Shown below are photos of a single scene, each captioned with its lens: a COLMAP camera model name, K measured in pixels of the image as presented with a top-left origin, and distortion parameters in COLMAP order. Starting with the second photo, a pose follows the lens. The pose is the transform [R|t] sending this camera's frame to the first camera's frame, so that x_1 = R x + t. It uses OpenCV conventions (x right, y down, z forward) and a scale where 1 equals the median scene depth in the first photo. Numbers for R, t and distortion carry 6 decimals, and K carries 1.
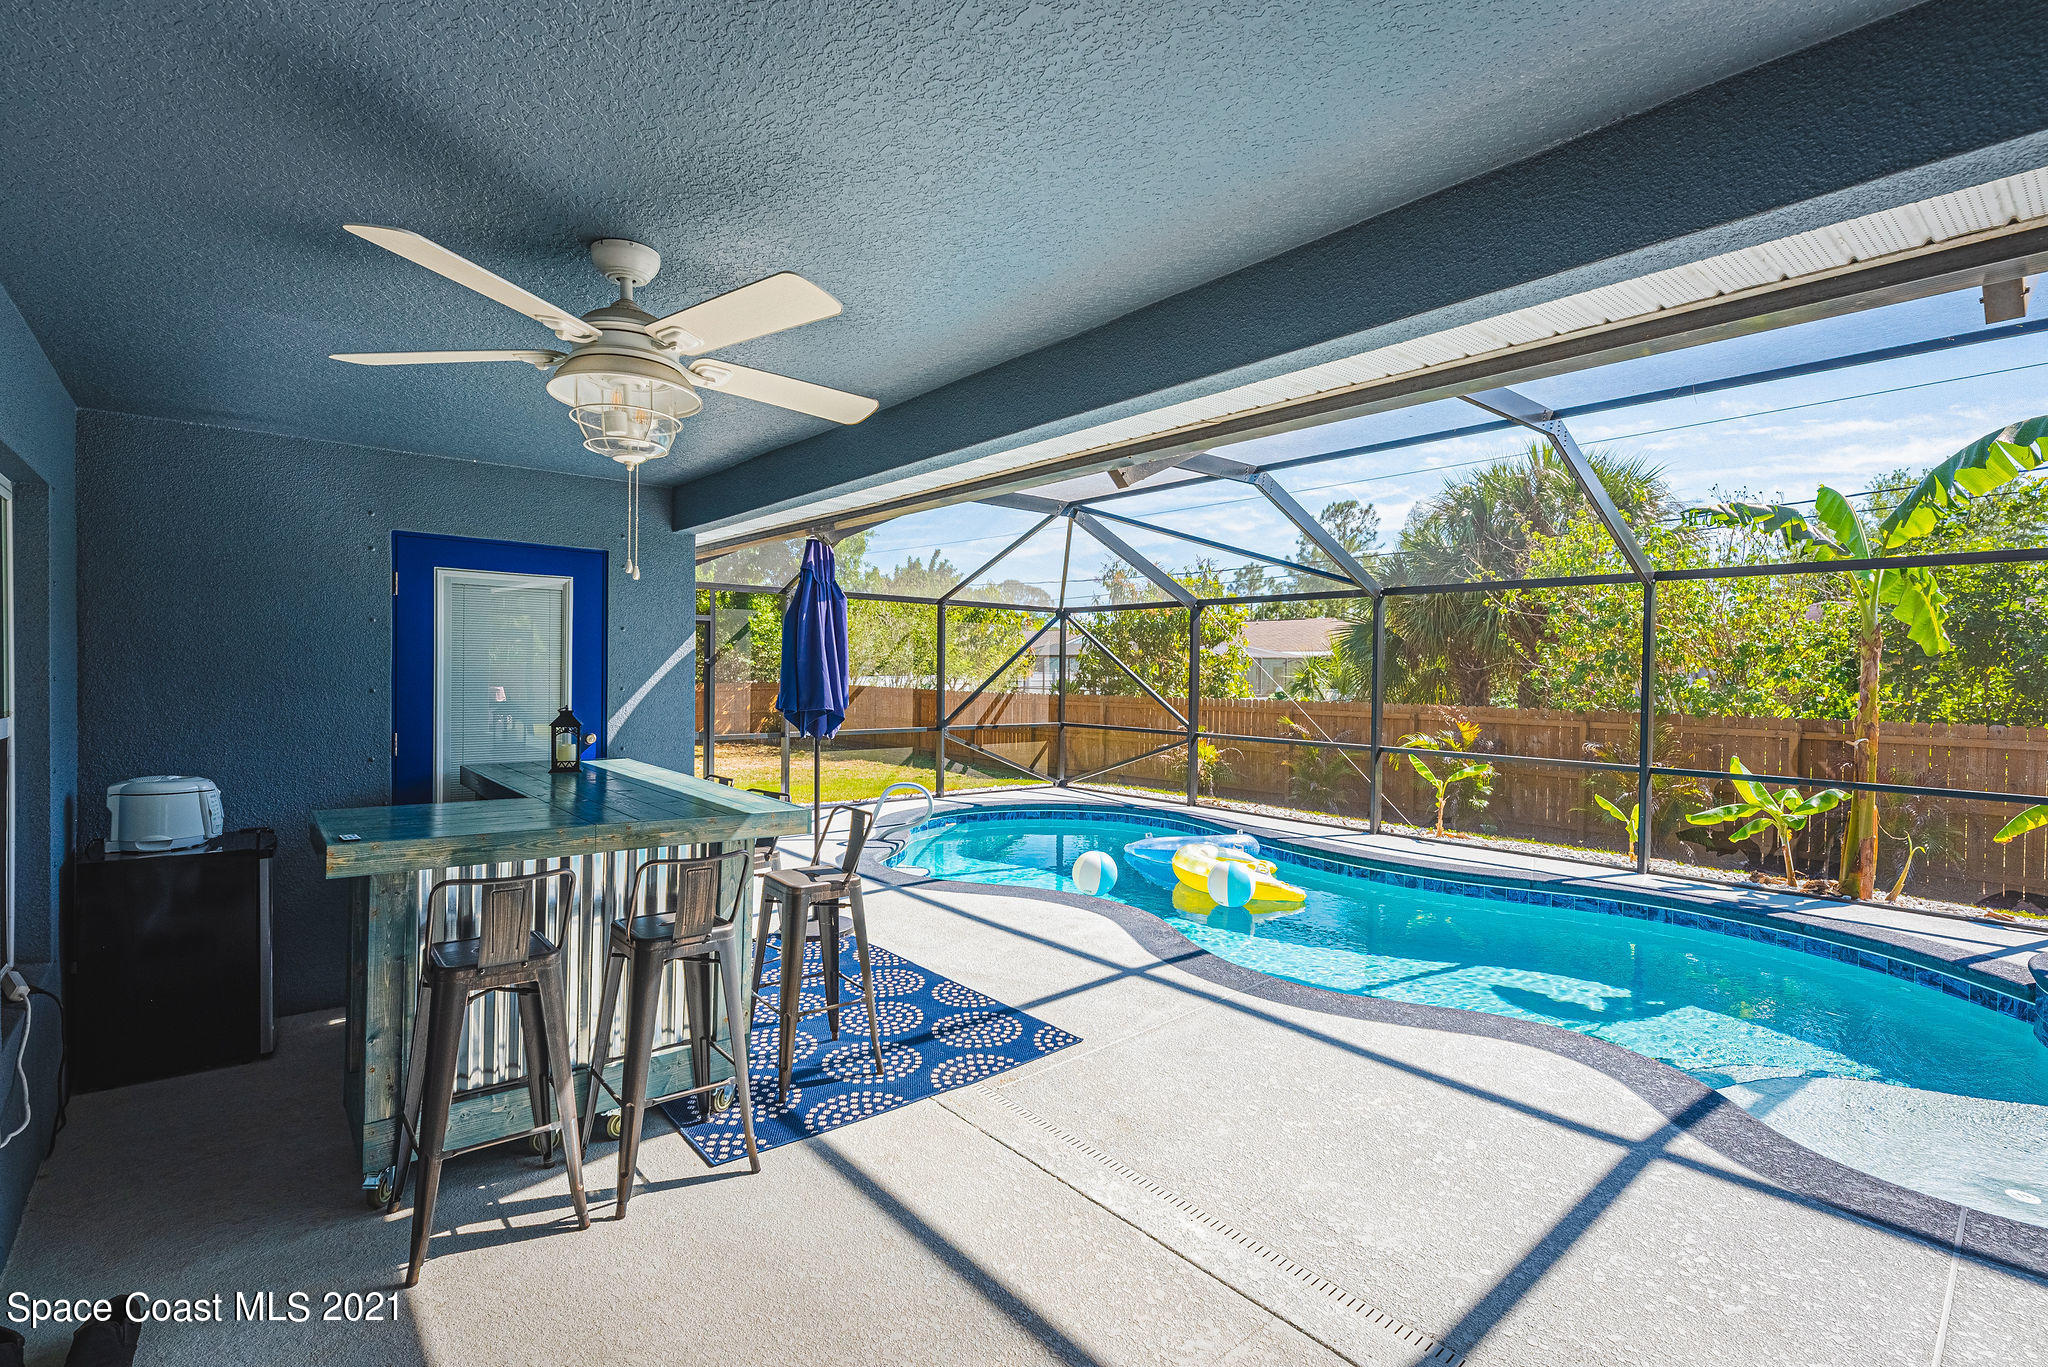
lens RADIAL K [[934.4, 0, 1015.5], [0, 934.4, 685.3], [0, 0, 1]] dist [-0.001696, 0.000444]
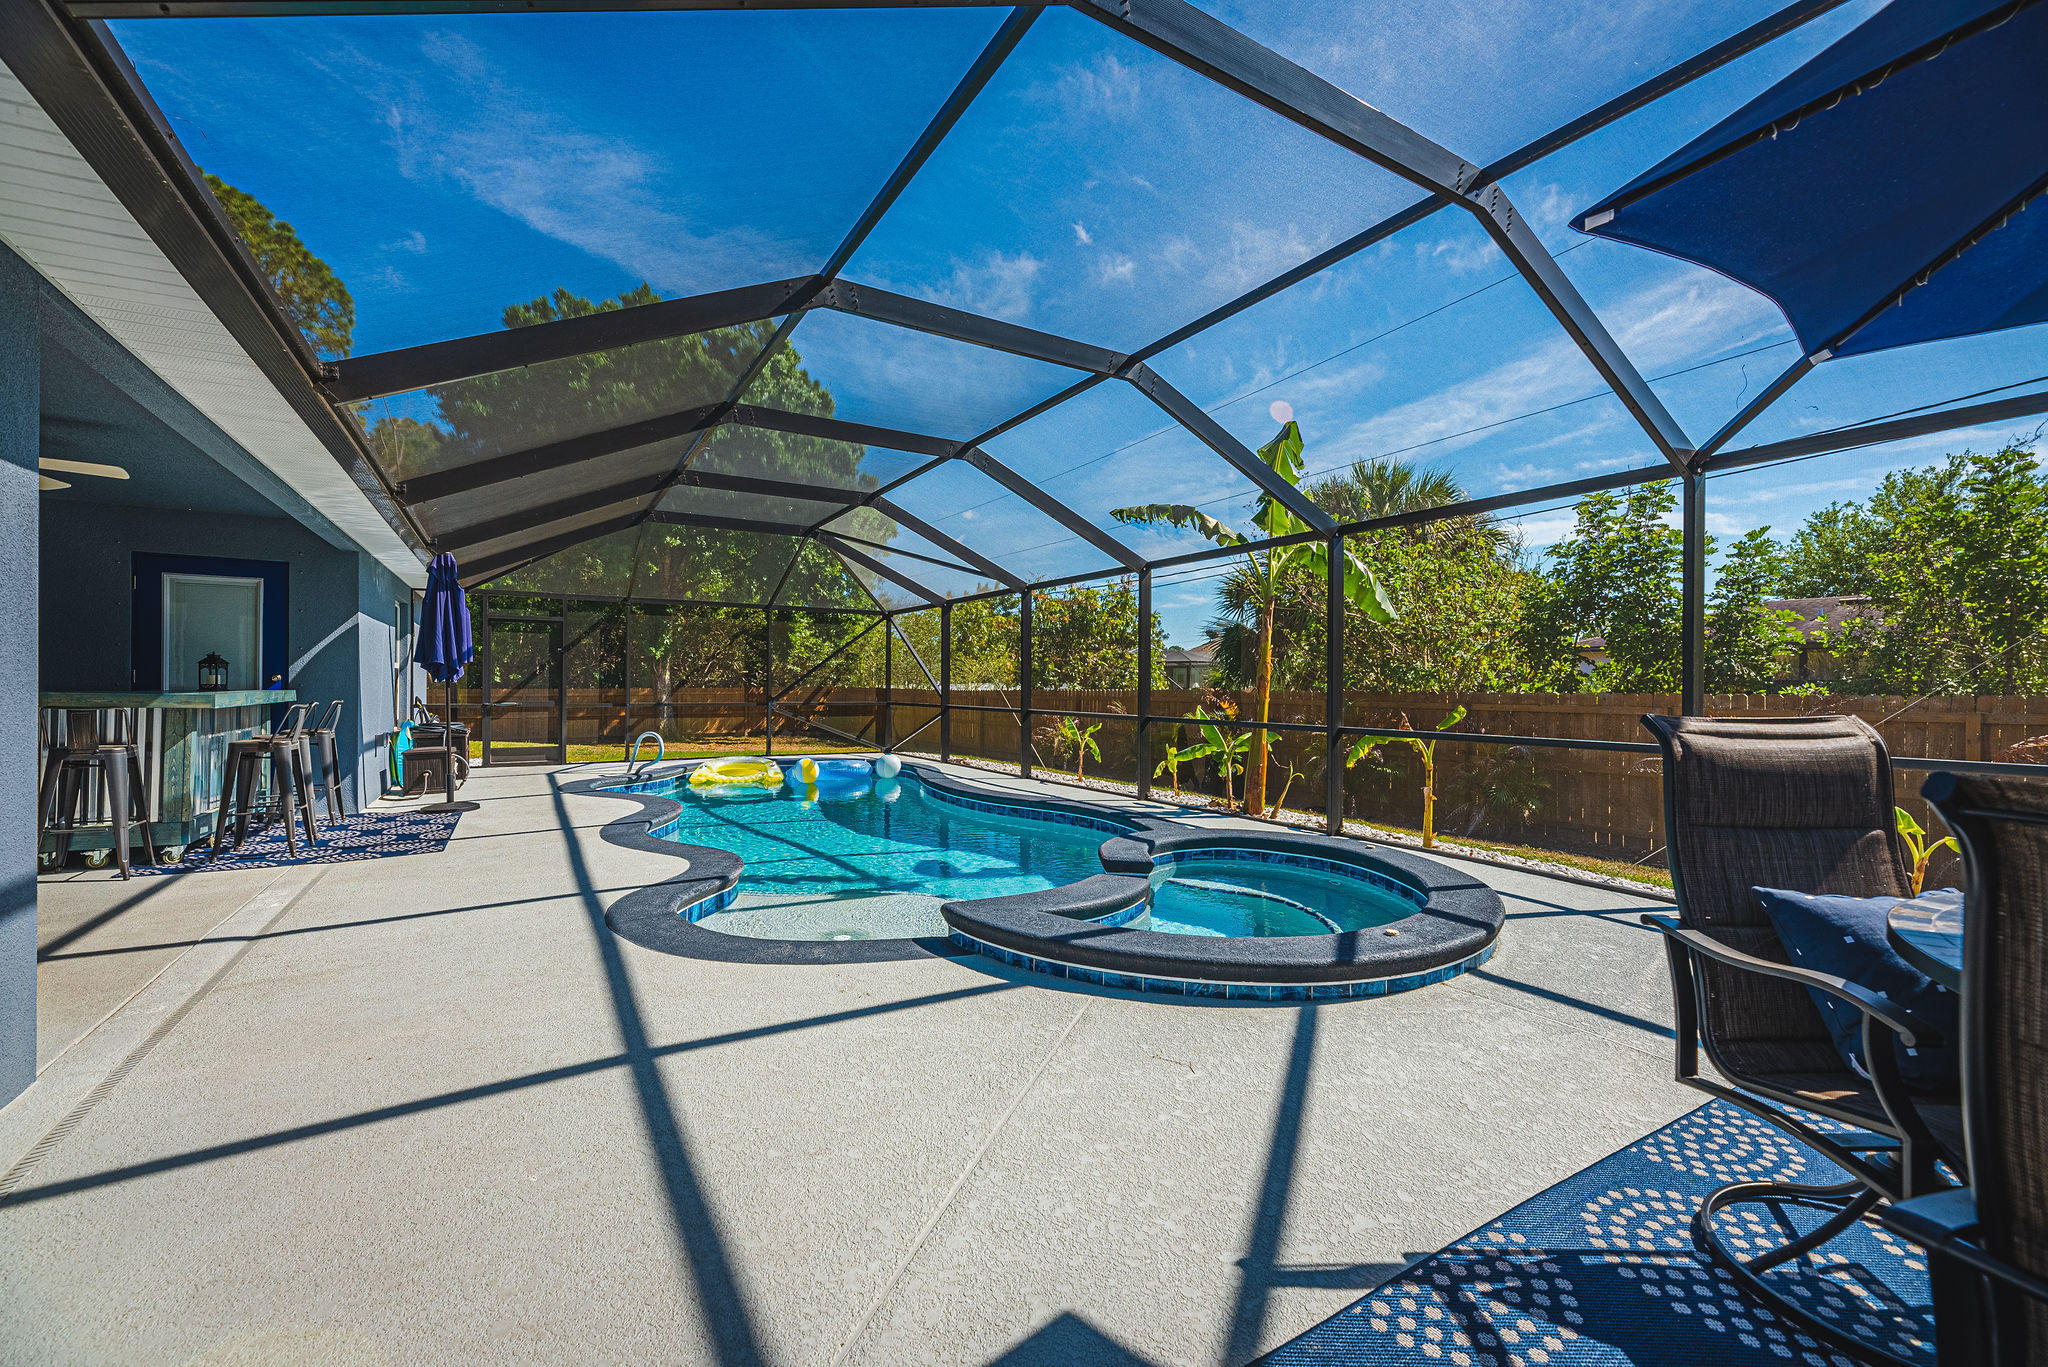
lens RADIAL K [[828.6, 0, 1018.5], [0, 828.6, 681.1], [0, 0, 1]] dist [0.000104, -0.000364]
pose [[0.987433, -0.008021, -0.157837, 1.159724], [0.004437, 0.999725, -0.023043, 0.112602], [0.157978, 0.022053, 0.987196, -0.231242]]
